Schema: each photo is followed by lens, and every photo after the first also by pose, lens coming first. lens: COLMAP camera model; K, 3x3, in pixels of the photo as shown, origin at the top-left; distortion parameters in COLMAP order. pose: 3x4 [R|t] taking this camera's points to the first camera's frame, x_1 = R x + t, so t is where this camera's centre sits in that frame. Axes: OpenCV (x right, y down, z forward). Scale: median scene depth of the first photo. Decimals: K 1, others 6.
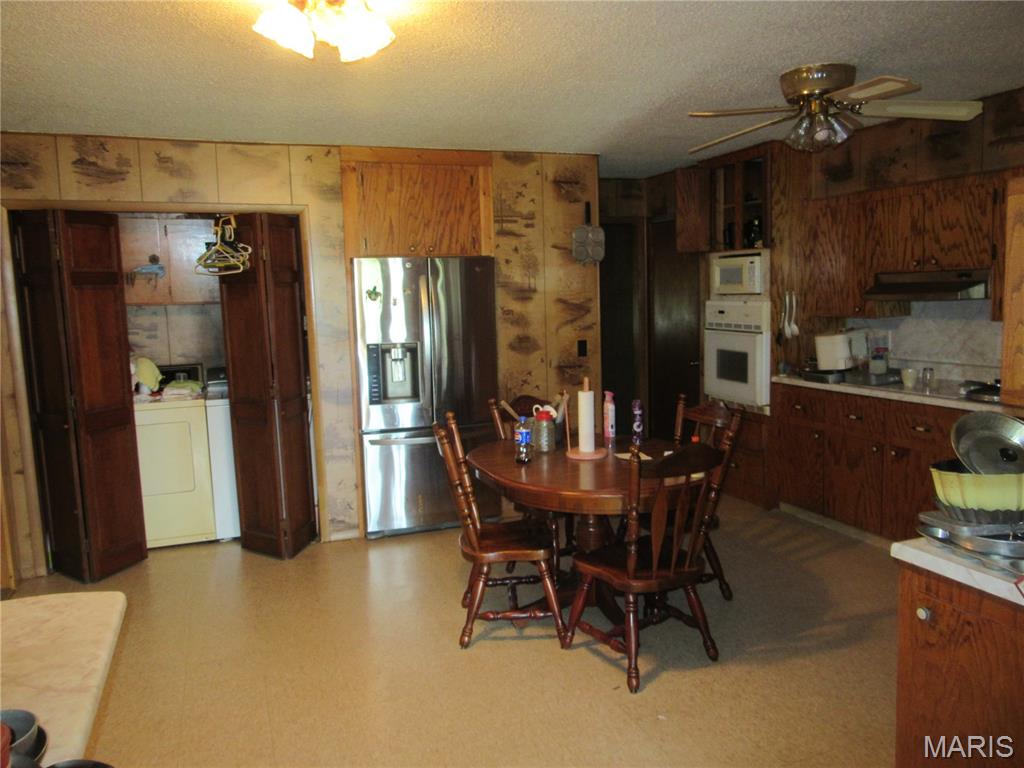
lens RADIAL K [[776.3, 0, 511.1], [0, 776.3, 386.7], [0, 0, 1]] dist [-0.001721, -0.005025]
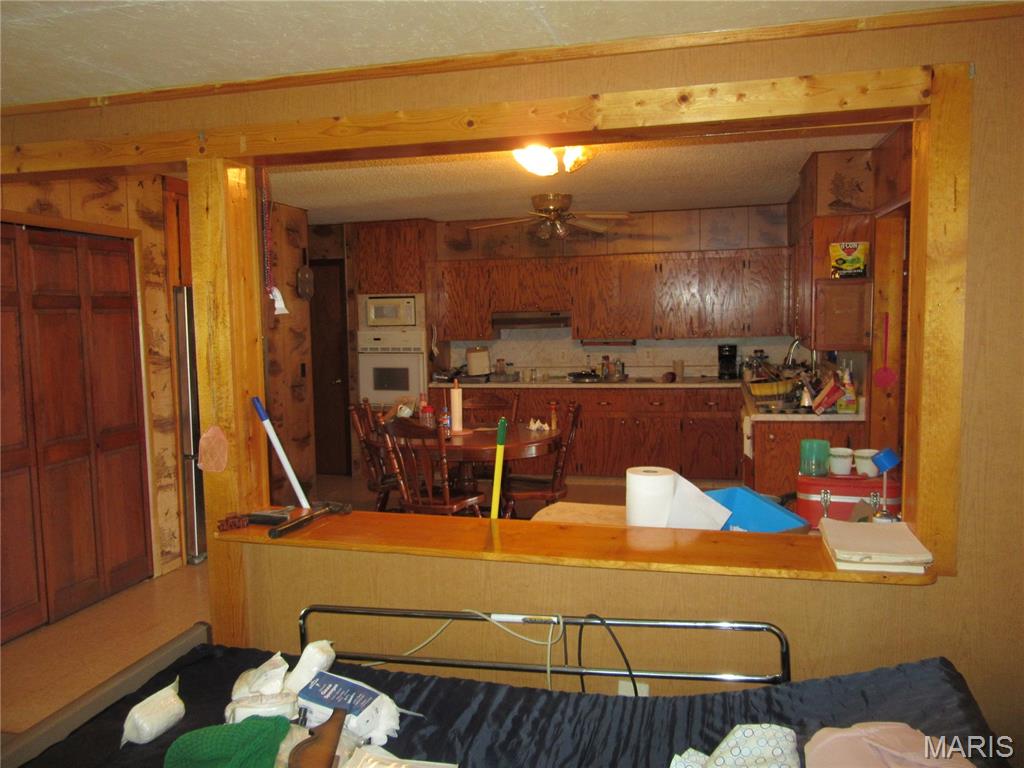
lens RADIAL K [[776.3, 0, 511.9], [0, 776.3, 386.3], [0, 0, 1]] dist [-0.001721, -0.005025]
pose [[0.578346, -0.055734, 0.813885, -0.755023], [0.100929, 0.994887, -0.003592, 0.012329], [-0.809524, 0.084222, 0.581014, 0.064548]]
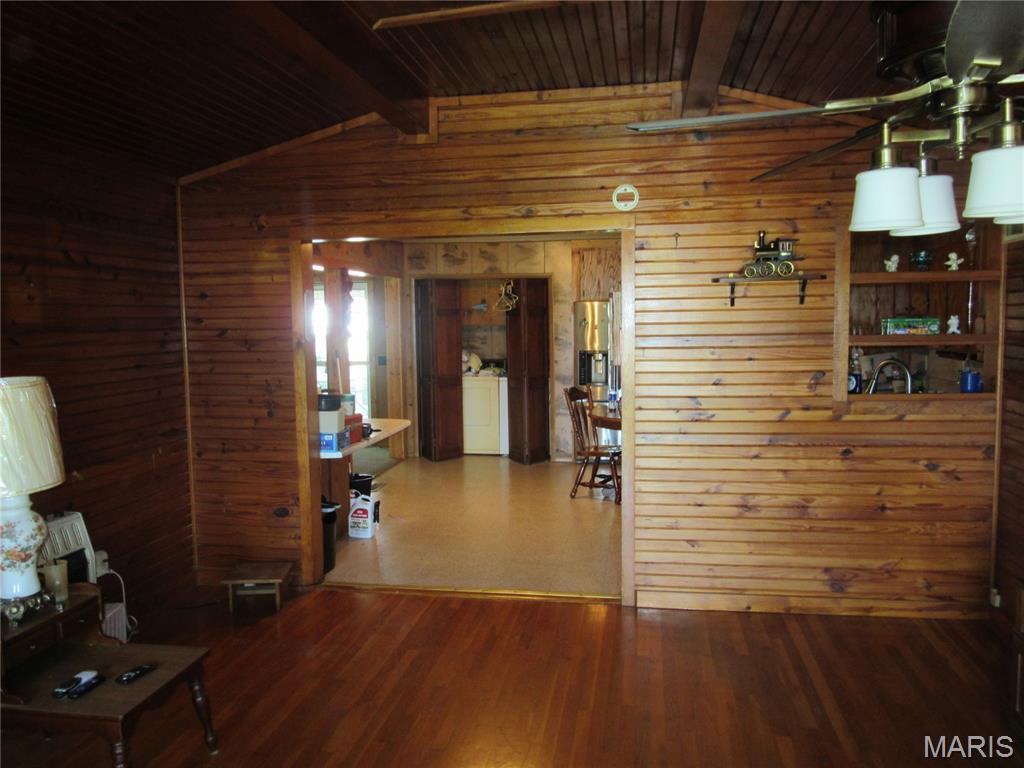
lens RADIAL K [[776.3, 0, 511.9], [0, 776.3, 381.7], [0, 0, 1]] dist [-0.001721, -0.005025]
pose [[0.866289, 0.054942, -0.496513, 0.543990], [-0.073400, 0.997145, -0.017725, 0.056839], [0.494122, 0.051799, 0.867848, -0.582675]]
